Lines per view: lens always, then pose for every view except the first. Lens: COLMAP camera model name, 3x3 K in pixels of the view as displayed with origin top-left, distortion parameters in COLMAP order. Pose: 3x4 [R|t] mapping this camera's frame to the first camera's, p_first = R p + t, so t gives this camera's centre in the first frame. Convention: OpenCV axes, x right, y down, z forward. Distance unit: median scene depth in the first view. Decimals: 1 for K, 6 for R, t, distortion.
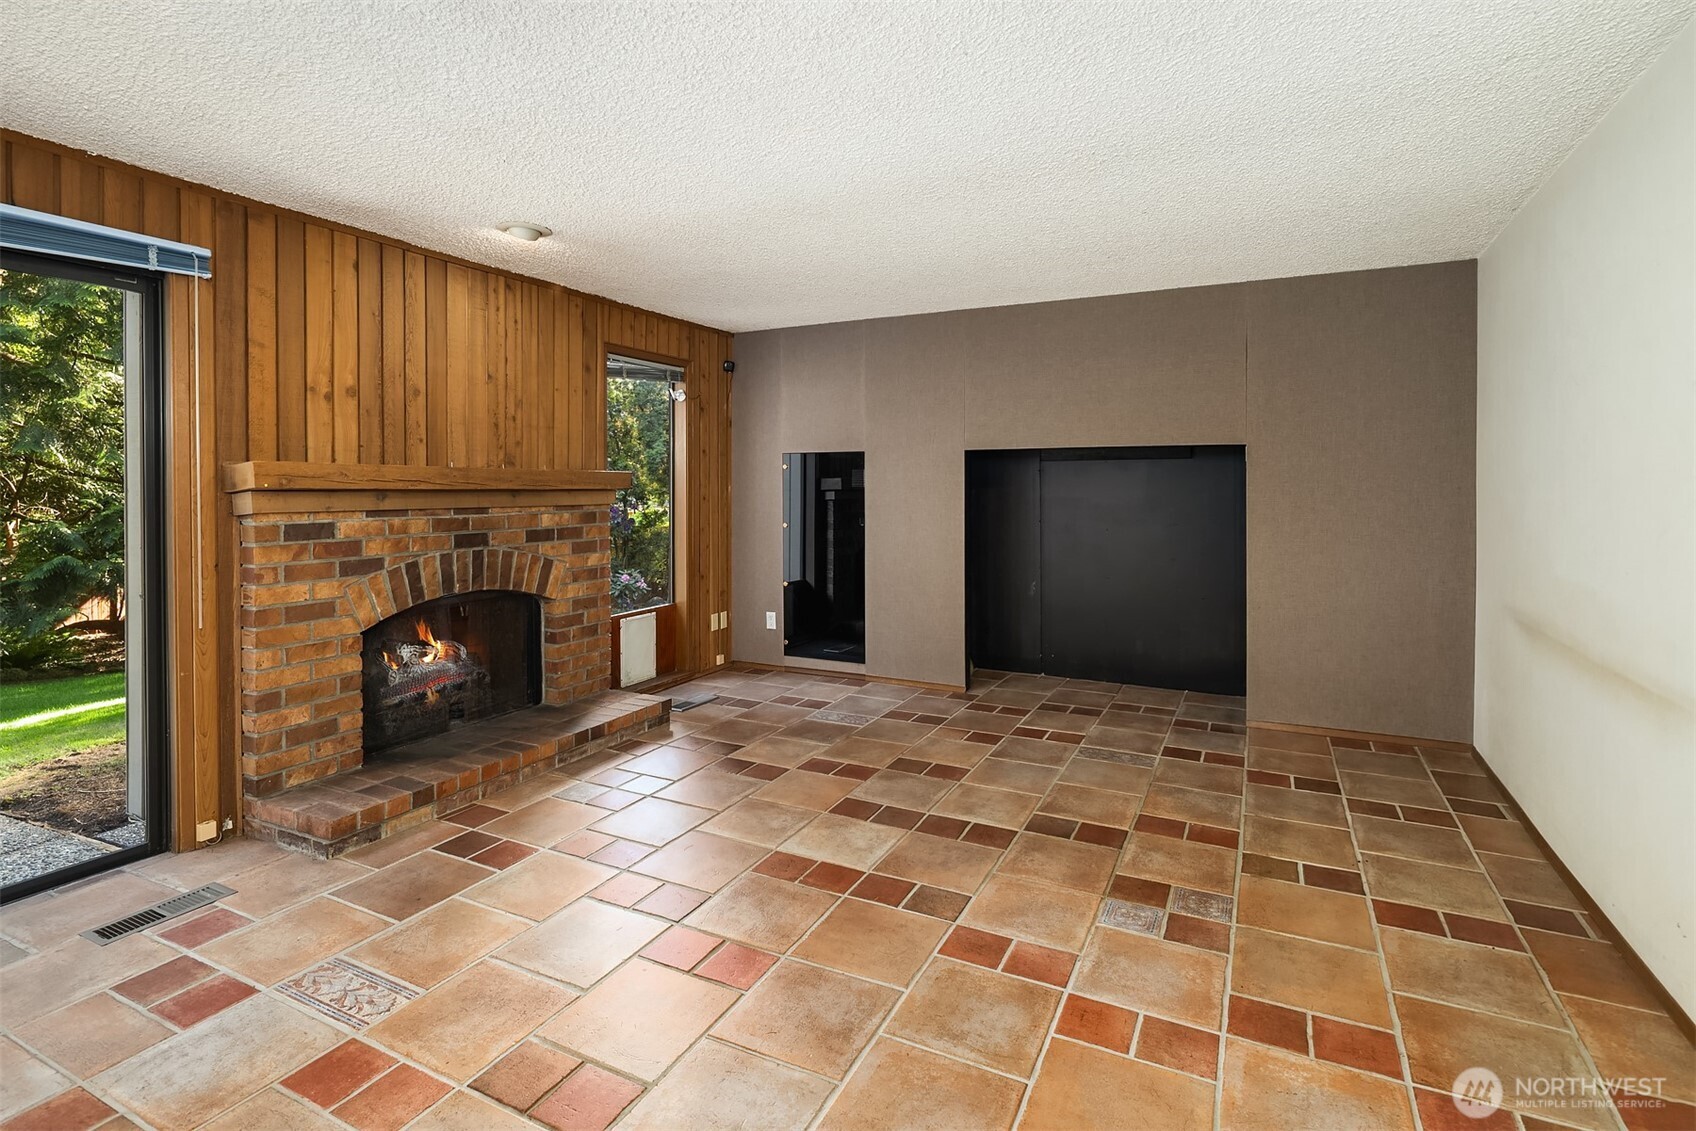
lens RADIAL K [[830.3, 0, 838.5], [0, 830.3, 479.2], [0, 0, 1]] dist [0.002390, -0.000910]
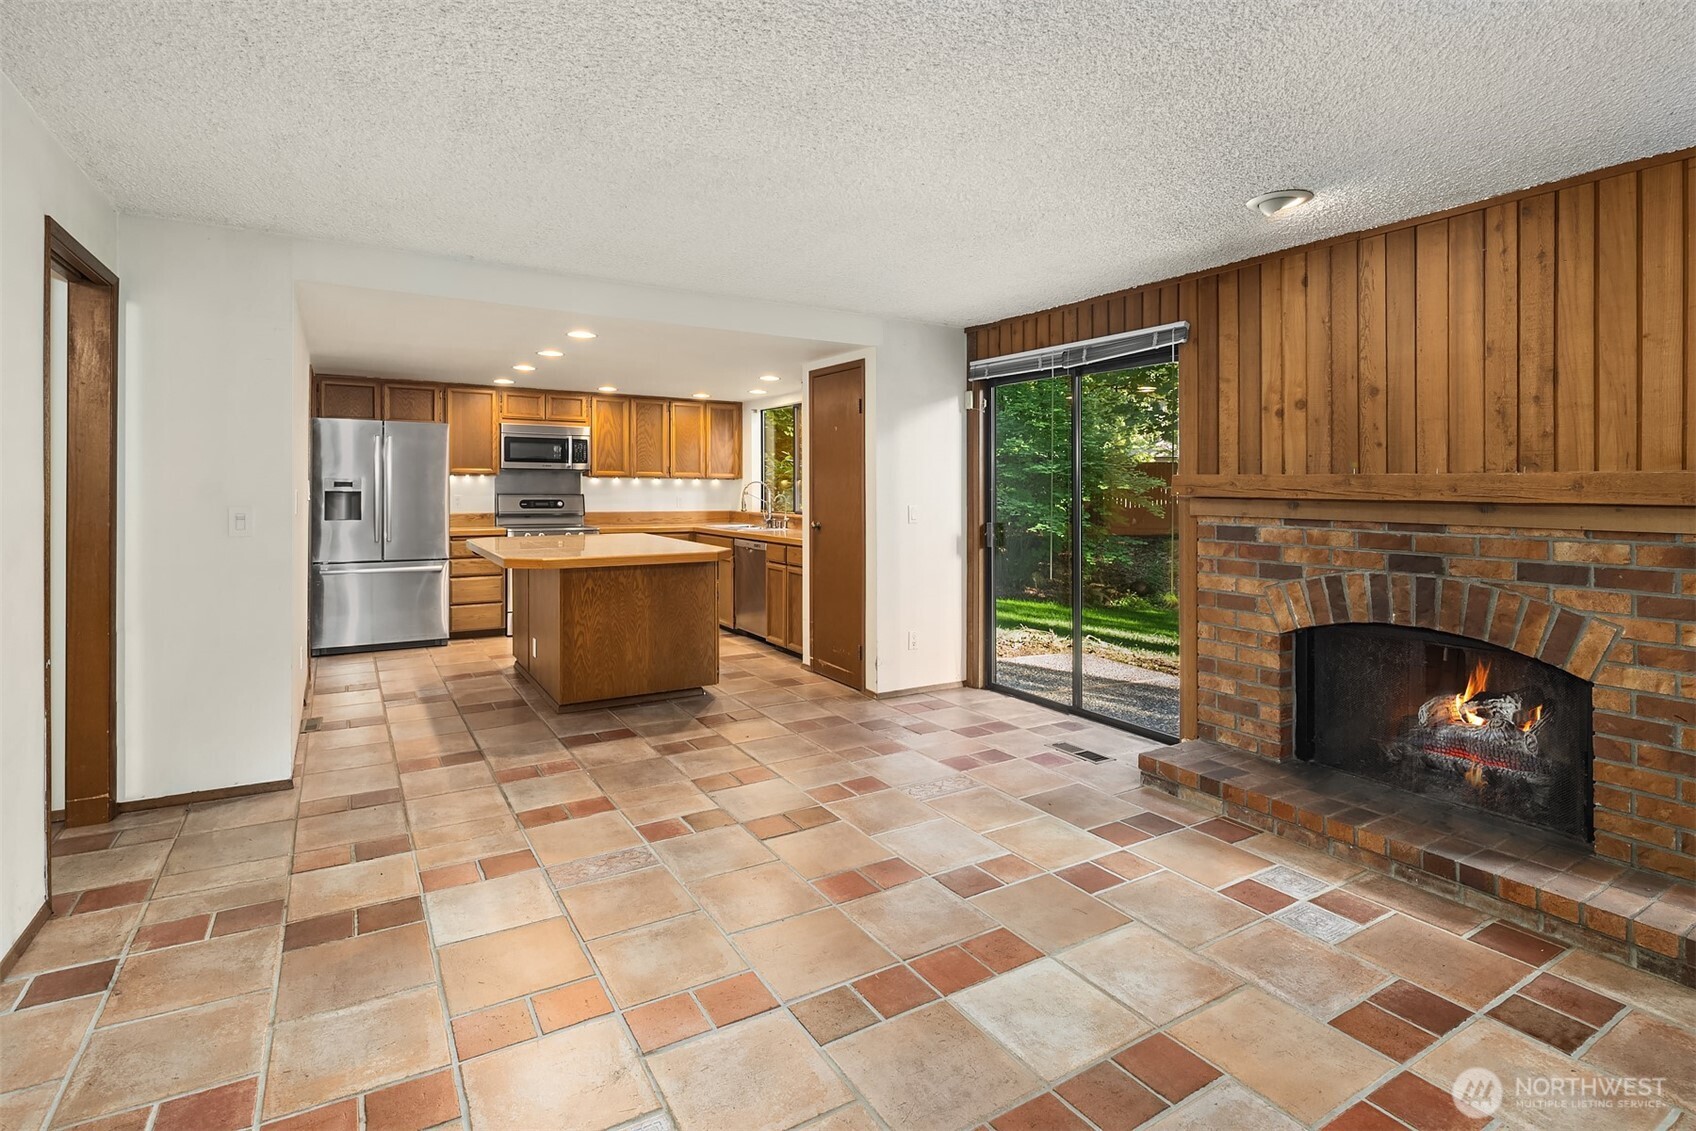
lens RADIAL K [[830.3, 0, 867.1], [0, 830.3, 496.7], [0, 0, 1]] dist [0.002390, -0.000910]
pose [[-0.512536, 0.002514, -0.858662, 0.589870], [-0.003077, 0.999984, 0.004764, 0.006954], [0.858660, 0.005083, -0.512520, 1.076024]]
